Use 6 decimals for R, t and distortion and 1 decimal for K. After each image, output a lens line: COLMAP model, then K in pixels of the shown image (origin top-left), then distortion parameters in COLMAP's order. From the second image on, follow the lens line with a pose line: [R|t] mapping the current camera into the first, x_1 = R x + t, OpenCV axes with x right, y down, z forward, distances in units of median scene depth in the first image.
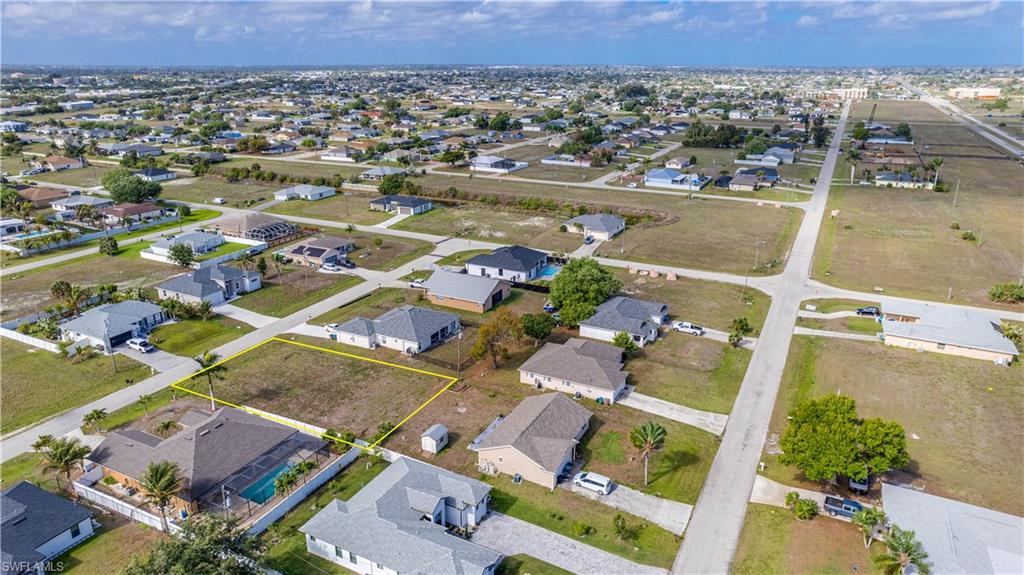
lens RADIAL K [[652.4, 0, 514.8], [0, 652.4, 289.6], [0, 0, 1]] dist [-0.049605, 0.062049]
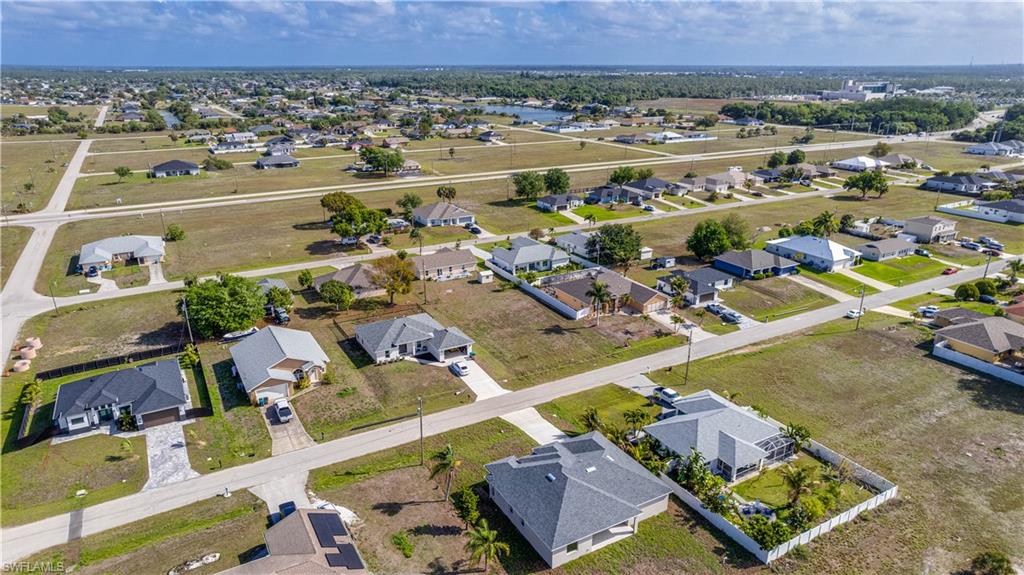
lens RADIAL K [[651.2, 0, 509.9], [0, 651.2, 290.2], [0, 0, 1]] dist [-0.047733, 0.059560]
pose [[-0.827017, -0.187018, 0.530158, -0.583184], [0.186549, 0.798315, 0.572619, -0.383536], [-0.530323, 0.572466, -0.625332, 1.092956]]
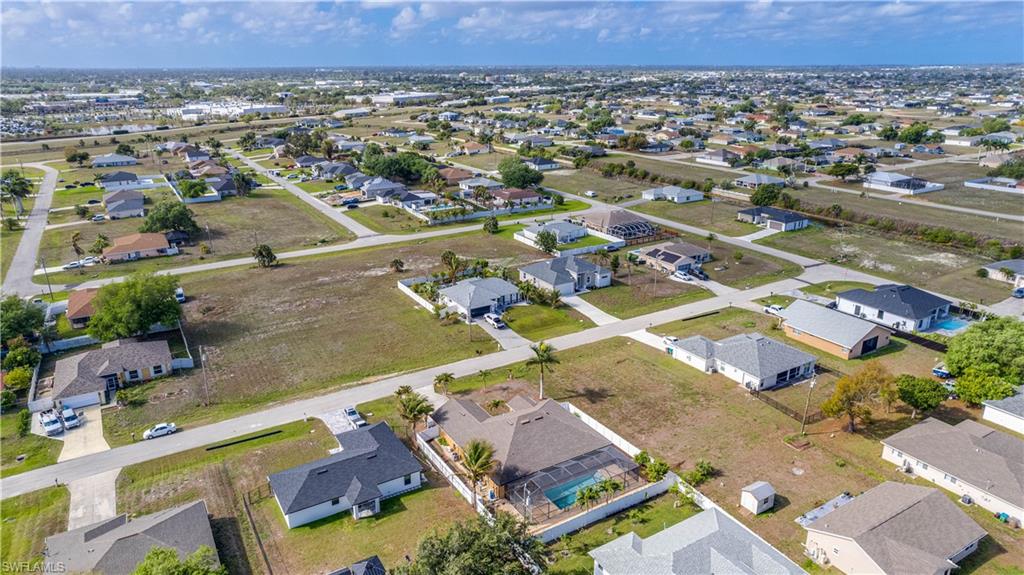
lens RADIAL K [[662.7, 0, 514.4], [0, 662.7, 292.3], [0, 0, 1]] dist [-0.049683, 0.073144]
pose [[0.849167, 0.170036, -0.500004, -0.003851], [-0.170911, 0.984283, 0.044462, -0.010999], [0.499706, 0.047700, 0.864881, 0.039190]]
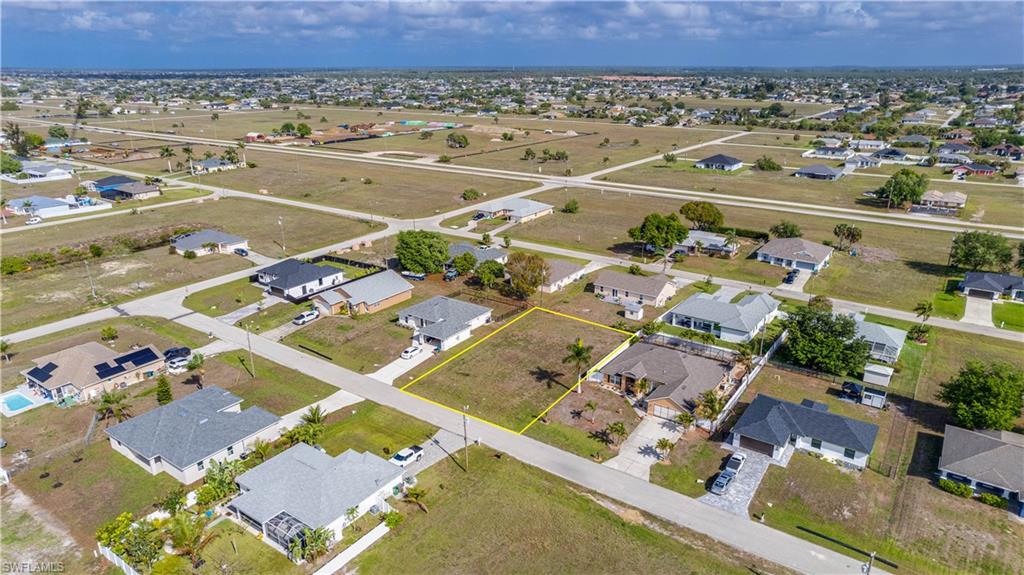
lens RADIAL K [[651.2, 0, 509.9], [0, 651.2, 290.2], [0, 0, 1]] dist [-0.047733, 0.059560]
pose [[0.151655, -0.328045, 0.932409, -0.825813], [0.329536, 0.906132, 0.265201, -0.166764], [-0.931884, 0.267043, 0.245522, 0.464706]]
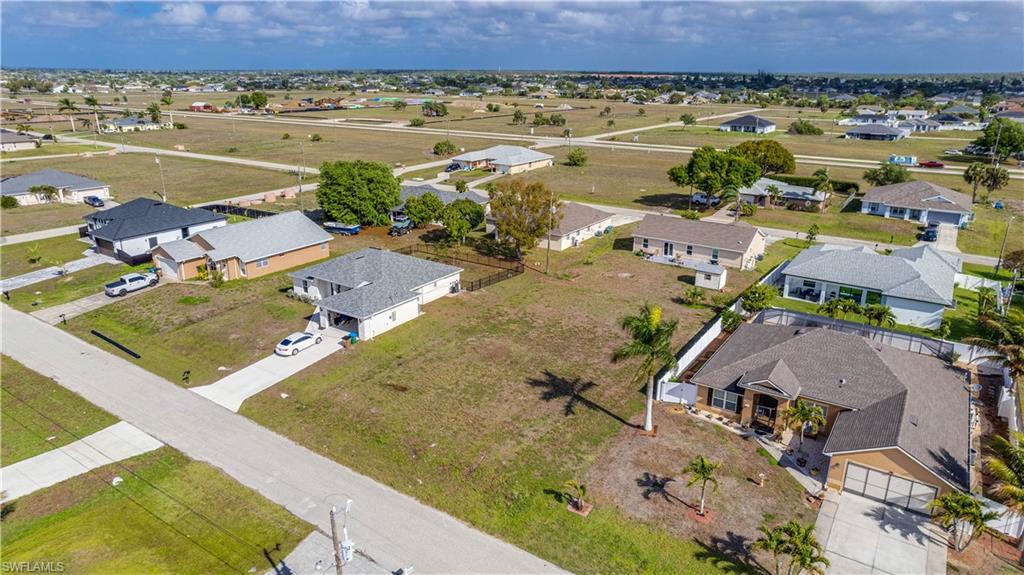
lens RADIAL K [[656.9, 0, 508.4], [0, 656.9, 287.6], [0, 0, 1]] dist [-0.050008, 0.066038]
pose [[0.133923, -0.317442, 0.938773, -0.519460], [0.323831, 0.909320, 0.261286, -0.038582], [-0.936589, 0.269012, 0.224576, 0.558329]]
